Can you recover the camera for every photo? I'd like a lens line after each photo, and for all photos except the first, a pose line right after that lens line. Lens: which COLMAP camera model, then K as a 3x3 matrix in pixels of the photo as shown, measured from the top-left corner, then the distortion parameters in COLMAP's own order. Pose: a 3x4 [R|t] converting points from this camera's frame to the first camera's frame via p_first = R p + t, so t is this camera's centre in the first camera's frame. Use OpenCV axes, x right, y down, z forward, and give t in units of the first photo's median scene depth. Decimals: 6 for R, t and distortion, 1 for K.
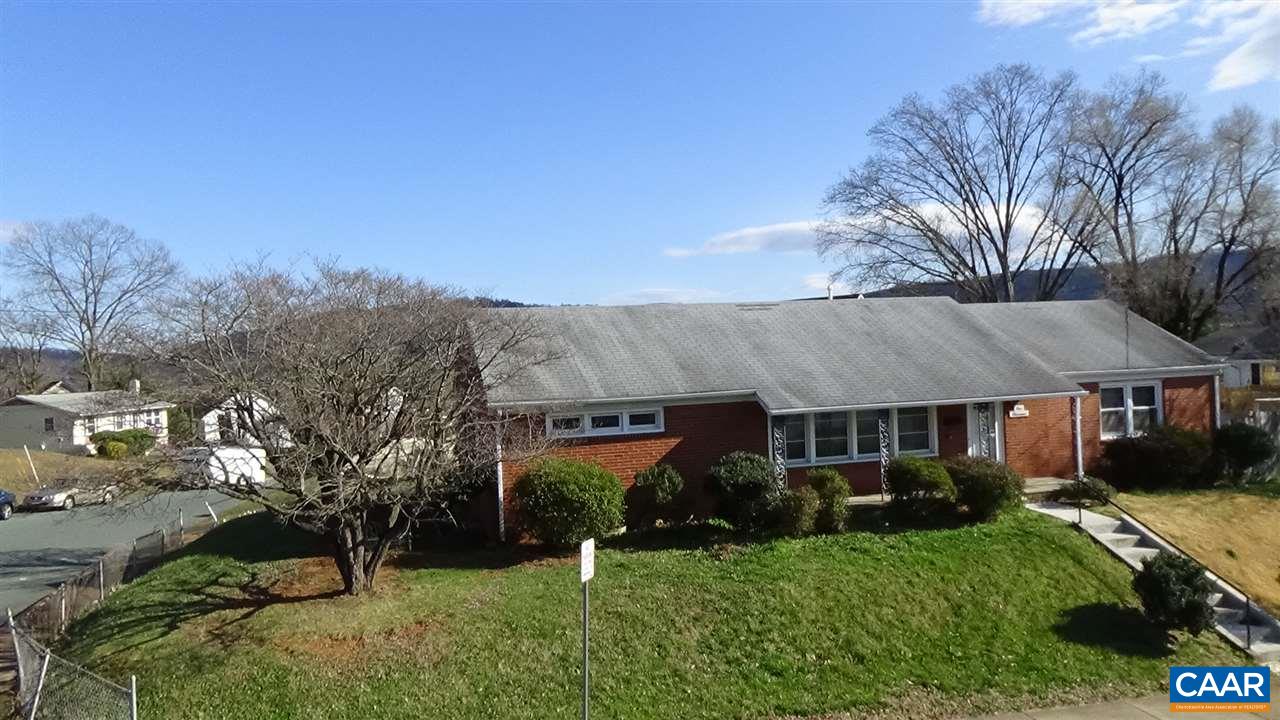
lens RADIAL K [[928.2, 0, 648.4], [0, 928.2, 359.5], [0, 0, 1]] dist [0.000574, -0.006504]
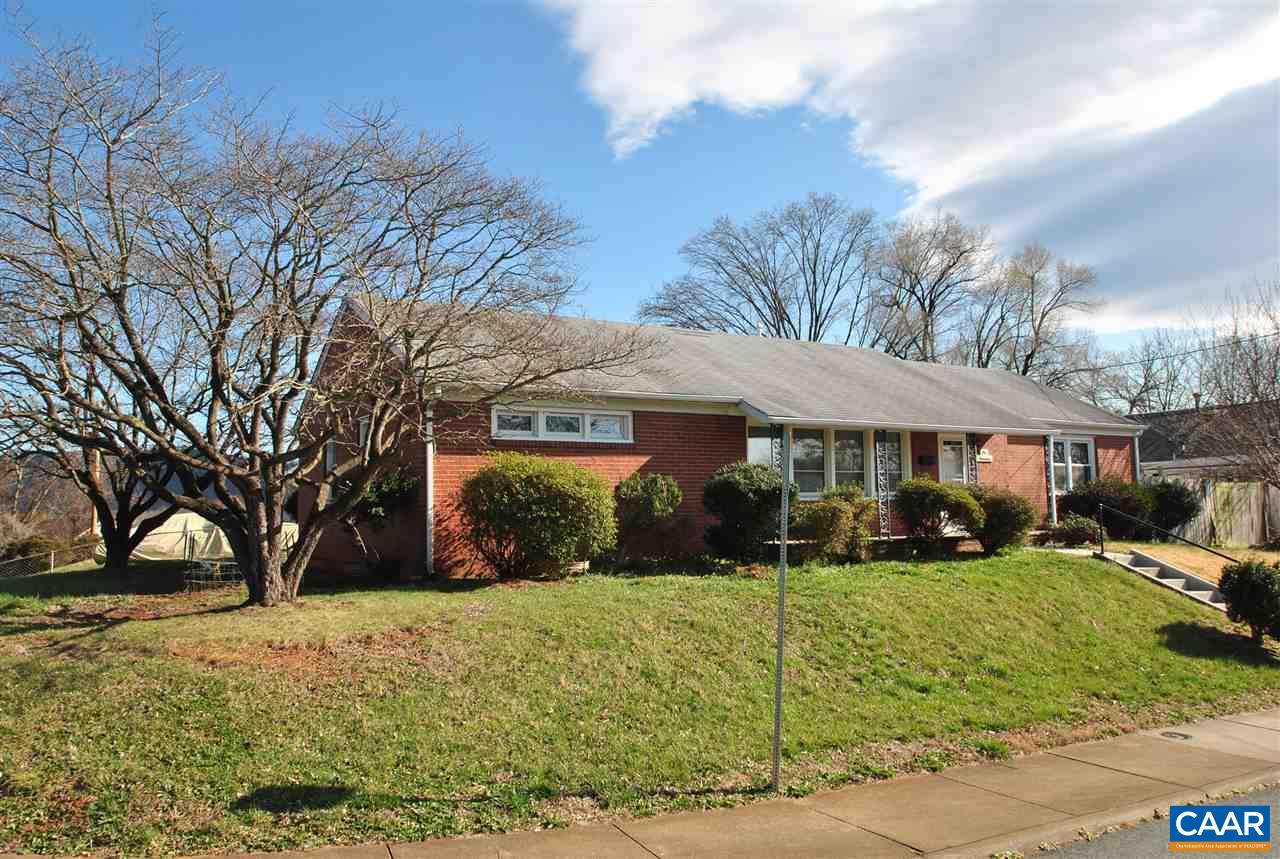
lens RADIAL K [[955.3, 0, 640.8], [0, 955.3, 430.1], [0, 0, 1]] dist [-0.039336, -0.002397]
pose [[0.961866, 0.043349, 0.270064, -0.194389], [-0.014526, 0.994064, -0.107826, 0.153495], [-0.273135, 0.099791, 0.956786, 0.234042]]
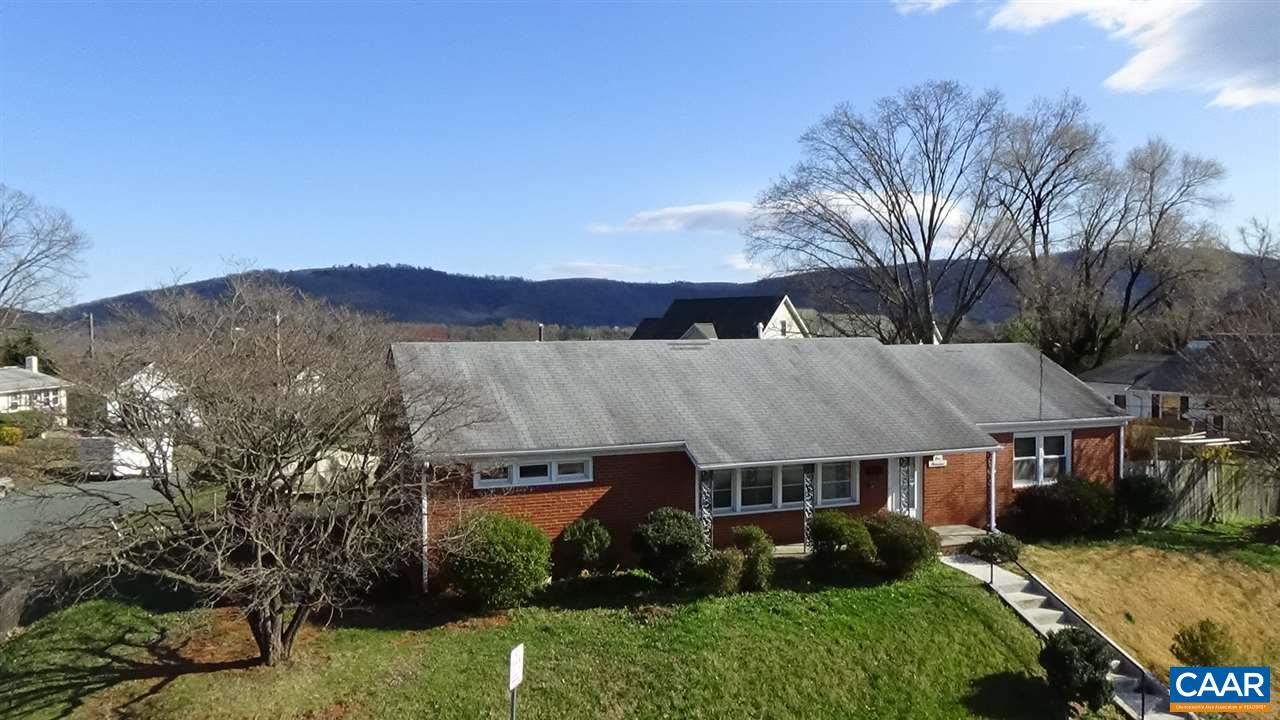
lens RADIAL K [[928.2, 0, 646.7], [0, 928.2, 360.6], [0, 0, 1]] dist [0.000574, -0.006504]
pose [[0.996082, 0.033360, 0.081895, -0.011013], [-0.035810, 0.998948, 0.028628, -0.083264], [-0.080854, -0.031449, 0.996230, 0.005649]]
